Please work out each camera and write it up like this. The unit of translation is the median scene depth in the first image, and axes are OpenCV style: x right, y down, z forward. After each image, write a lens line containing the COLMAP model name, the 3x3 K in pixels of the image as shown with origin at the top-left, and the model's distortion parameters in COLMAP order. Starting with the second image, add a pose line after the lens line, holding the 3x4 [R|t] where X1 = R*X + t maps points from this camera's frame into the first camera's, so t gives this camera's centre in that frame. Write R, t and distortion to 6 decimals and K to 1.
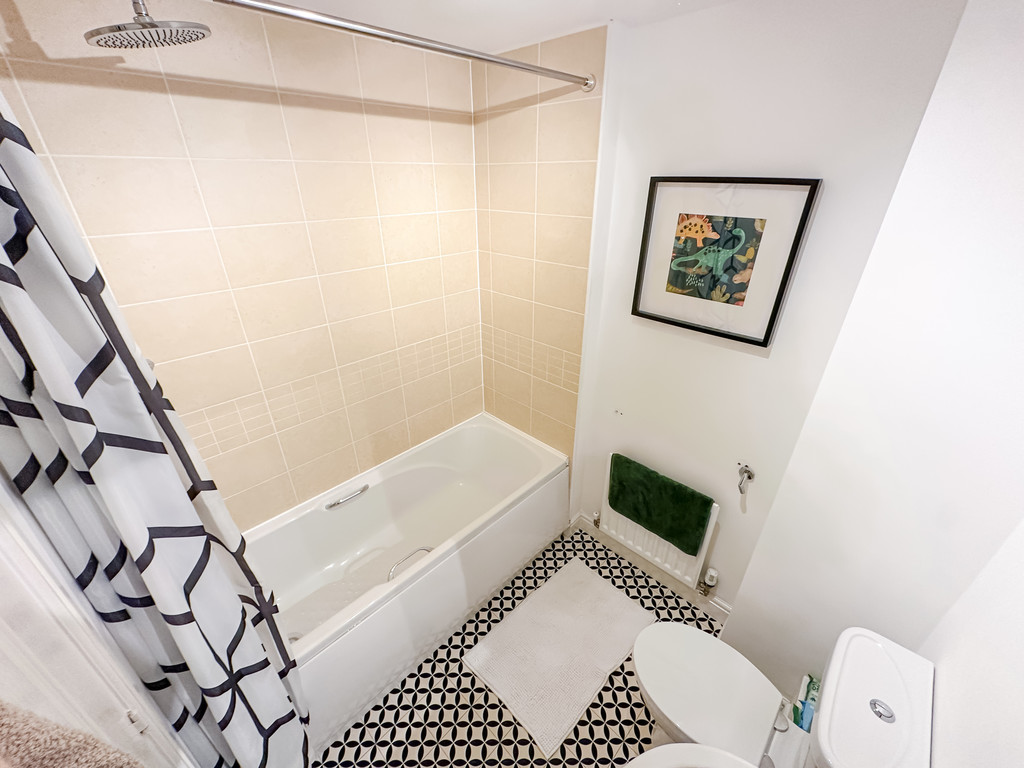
lens RADIAL K [[406.7, 0, 513.4], [0, 406.7, 384.0], [0, 0, 1]] dist [0.000417, 0.000582]
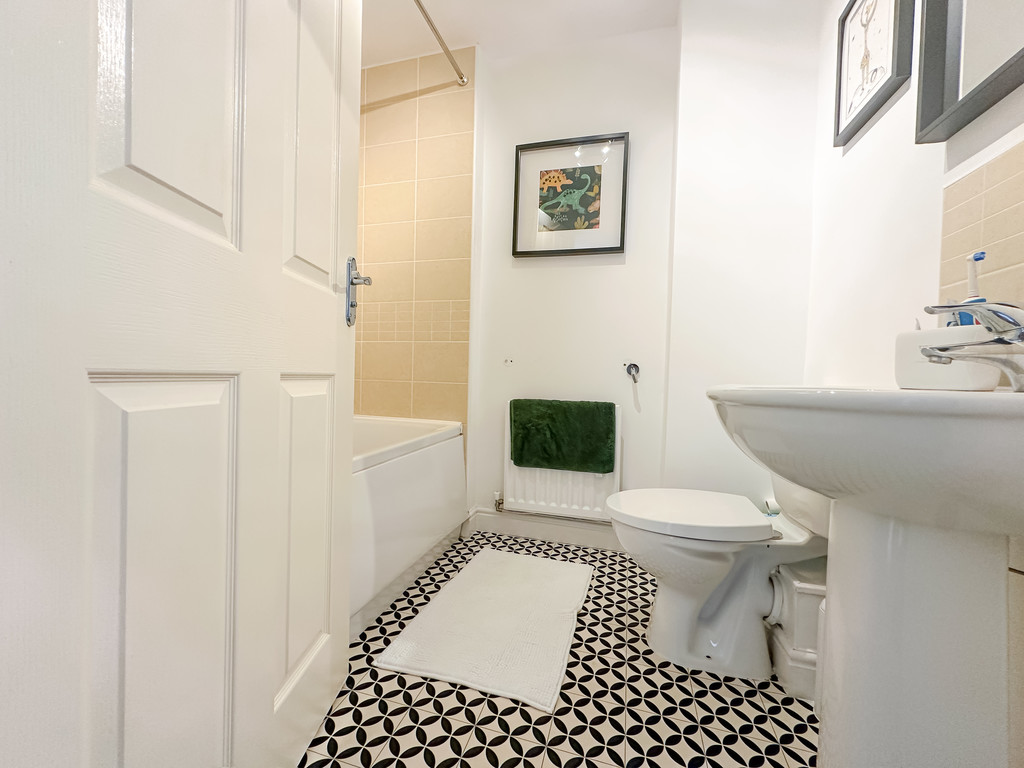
lens RADIAL K [[406.7, 0, 509.9], [0, 406.7, 383.5], [0, 0, 1]] dist [0.000417, 0.000582]
pose [[0.882911, 0.011002, 0.469411, -0.281449], [0.190246, 0.905606, -0.379058, 0.666209], [-0.429272, 0.423978, 0.797476, 0.278889]]
